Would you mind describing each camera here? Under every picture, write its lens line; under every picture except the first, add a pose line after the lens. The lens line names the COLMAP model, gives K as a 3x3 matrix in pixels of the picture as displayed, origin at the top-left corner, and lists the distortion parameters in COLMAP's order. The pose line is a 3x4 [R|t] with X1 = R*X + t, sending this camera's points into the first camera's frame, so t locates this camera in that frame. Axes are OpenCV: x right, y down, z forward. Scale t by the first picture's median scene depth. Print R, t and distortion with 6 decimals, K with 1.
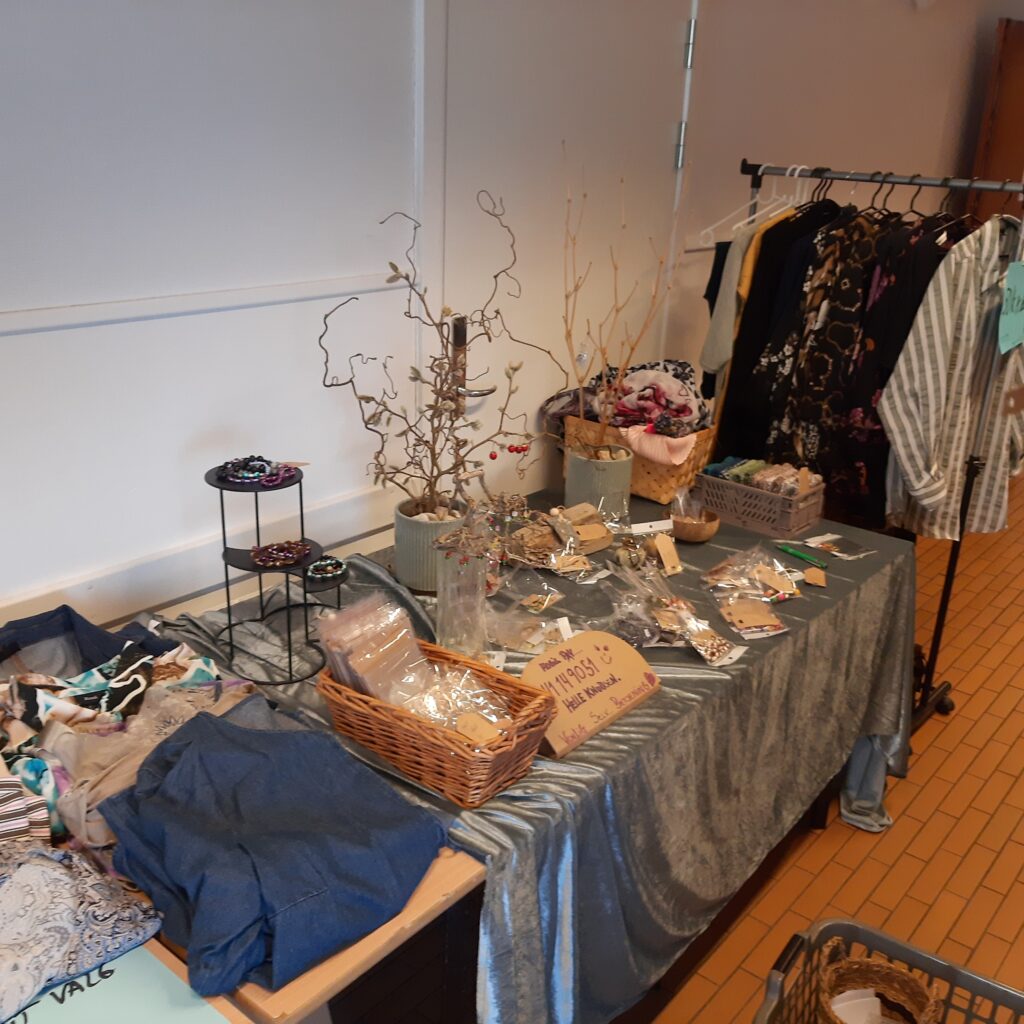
lens RADIAL K [[1072.8, 0, 526.3], [0, 1072.8, 513.4], [0, 0, 1]] dist [0.085867, -0.169446]
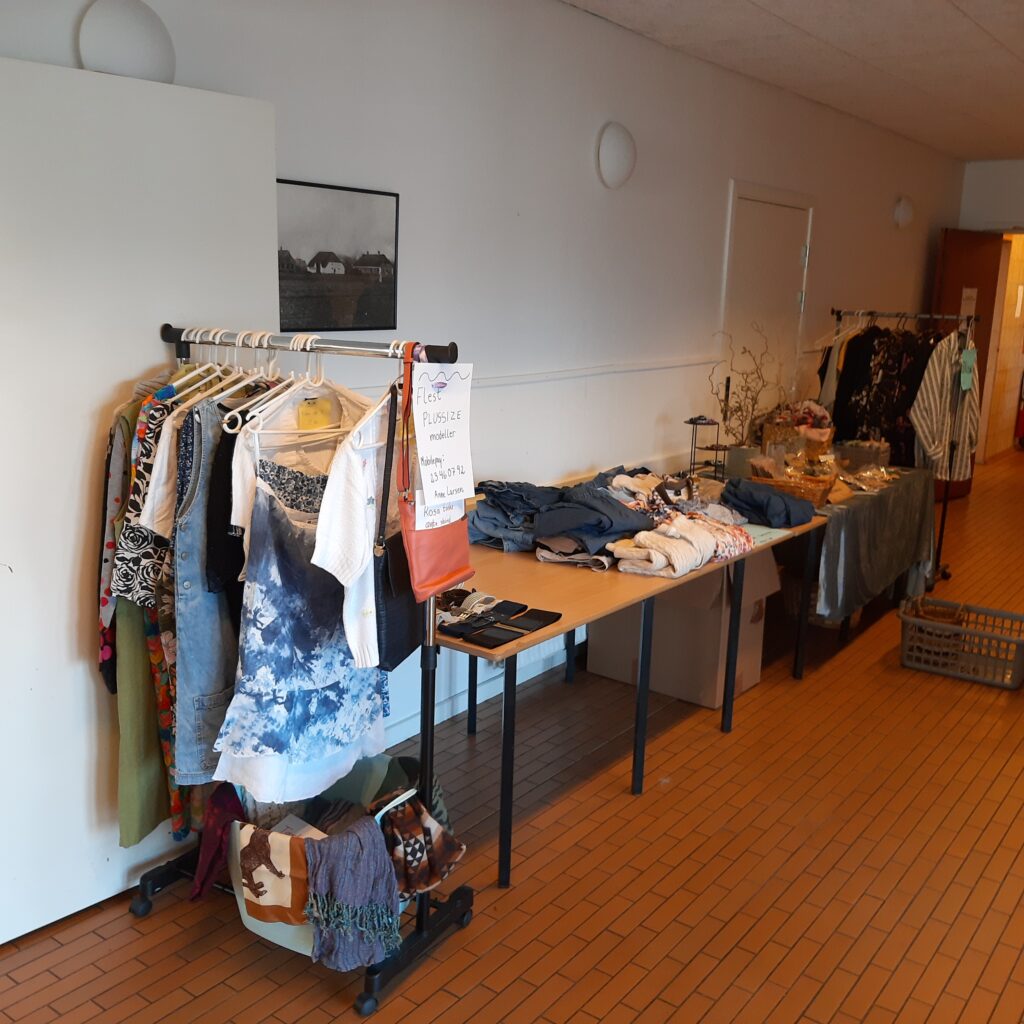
lens RADIAL K [[1072.8, 0, 526.3], [0, 1072.8, 513.4], [0, 0, 1]] dist [0.085867, -0.169446]
pose [[0.998759, -0.024304, 0.043473, -0.547374], [0.029811, 0.990947, -0.130899, 0.359313], [-0.039898, 0.132033, 0.990442, -1.110433]]
